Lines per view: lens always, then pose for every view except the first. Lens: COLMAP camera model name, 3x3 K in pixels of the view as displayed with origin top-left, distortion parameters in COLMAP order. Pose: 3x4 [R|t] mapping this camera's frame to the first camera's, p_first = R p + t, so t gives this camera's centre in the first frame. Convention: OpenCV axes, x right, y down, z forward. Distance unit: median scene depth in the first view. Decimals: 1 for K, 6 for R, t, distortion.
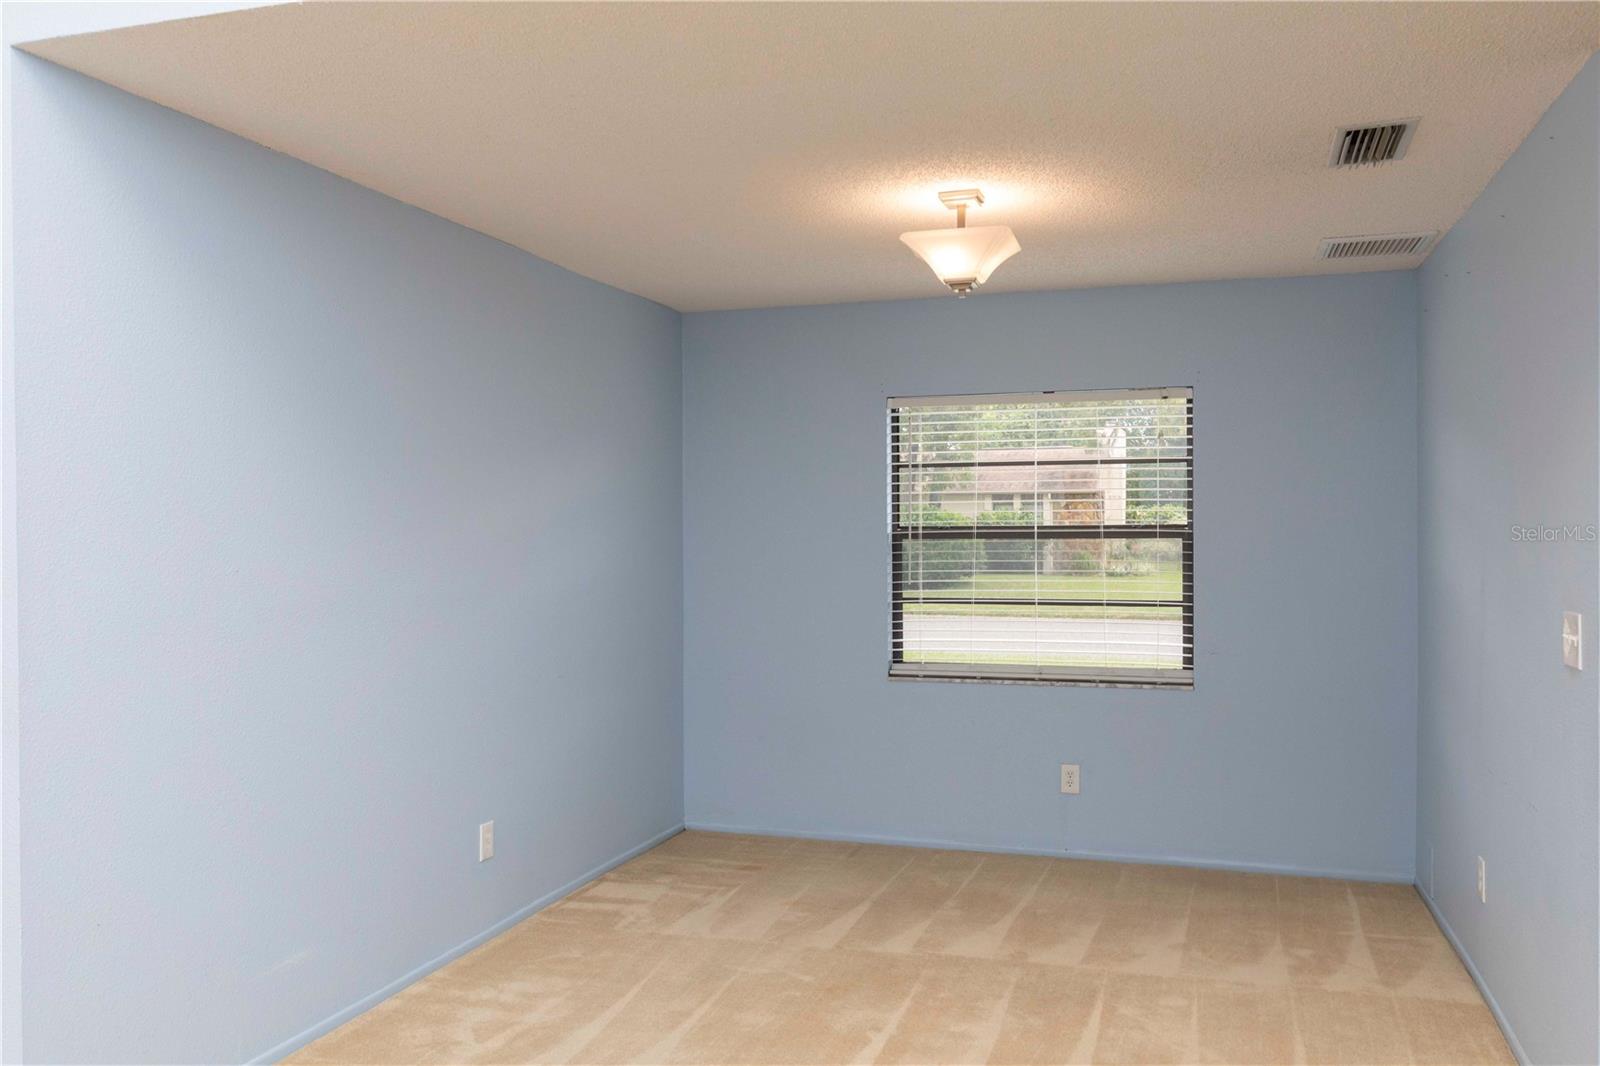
lens RADIAL K [[1281.9, 0, 799.8], [0, 1281.9, 538.7], [0, 0, 1]] dist [0.019086, 0.003898]
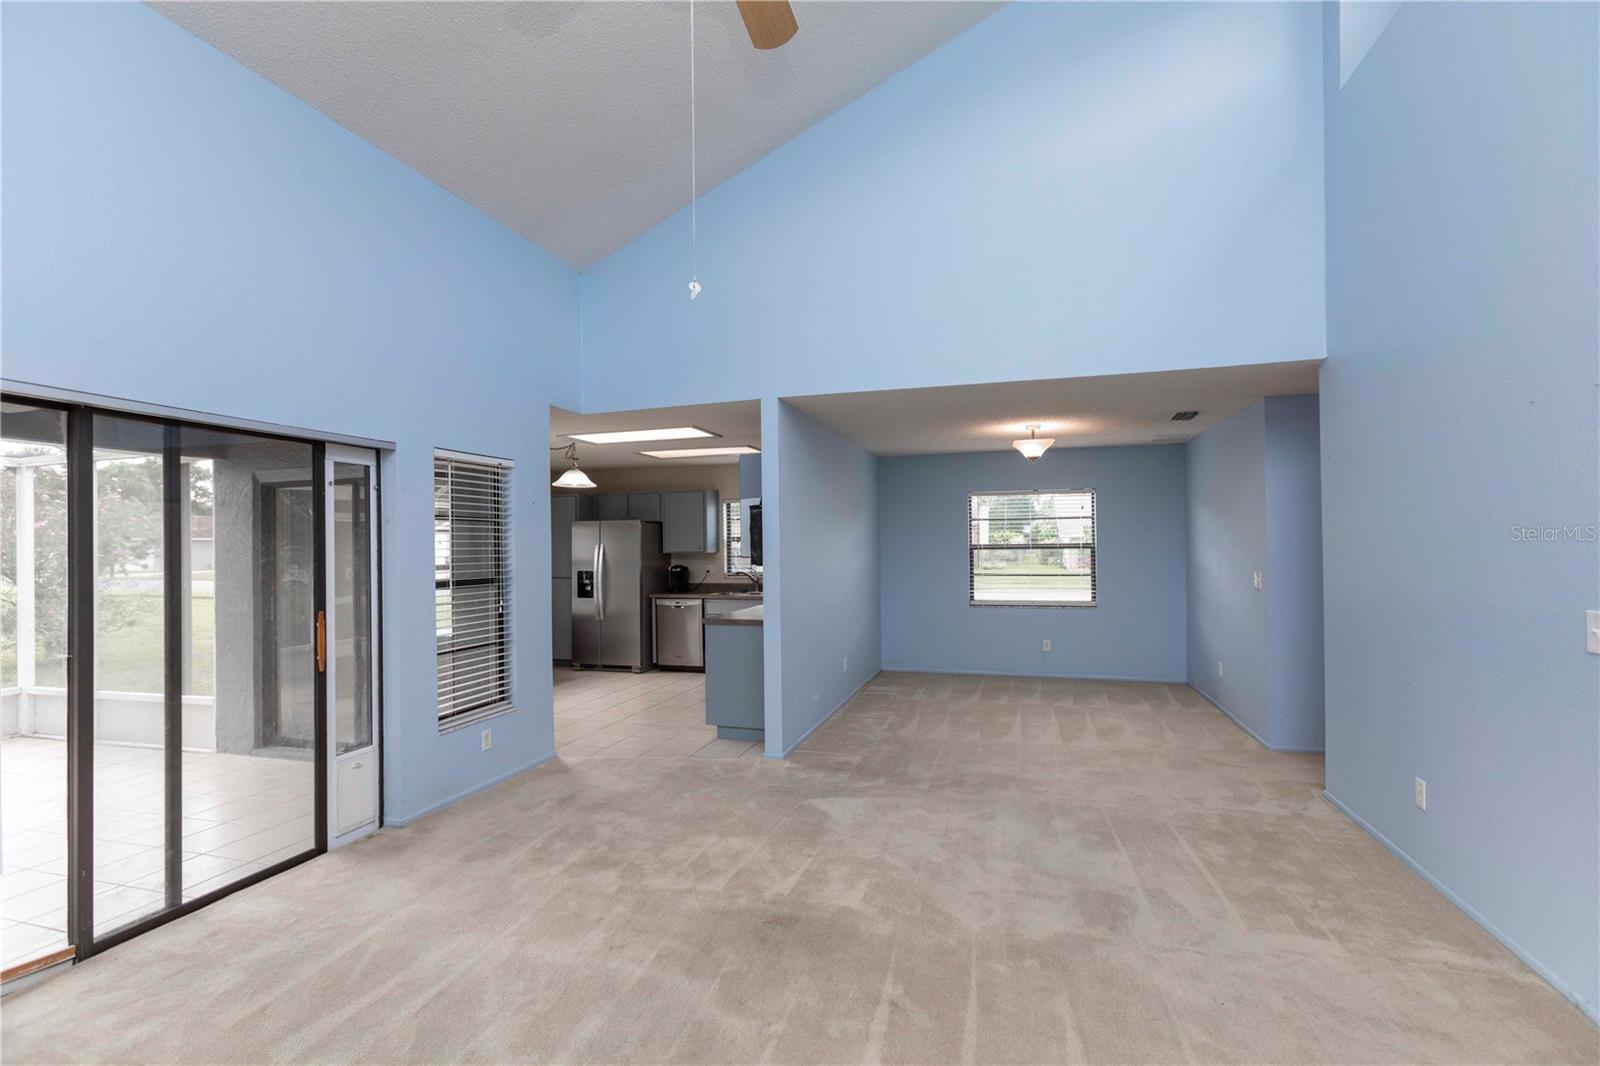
lens RADIAL K [[715.2, 0, 798.8], [0, 715.2, 538.2], [0, 0, 1]] dist [-0.004282, 0.004945]
pose [[0.999885, -0.006657, 0.013603, -0.310127], [0.006910, 0.999803, -0.018582, 0.001168], [-0.013476, 0.018674, 0.999735, -0.413731]]
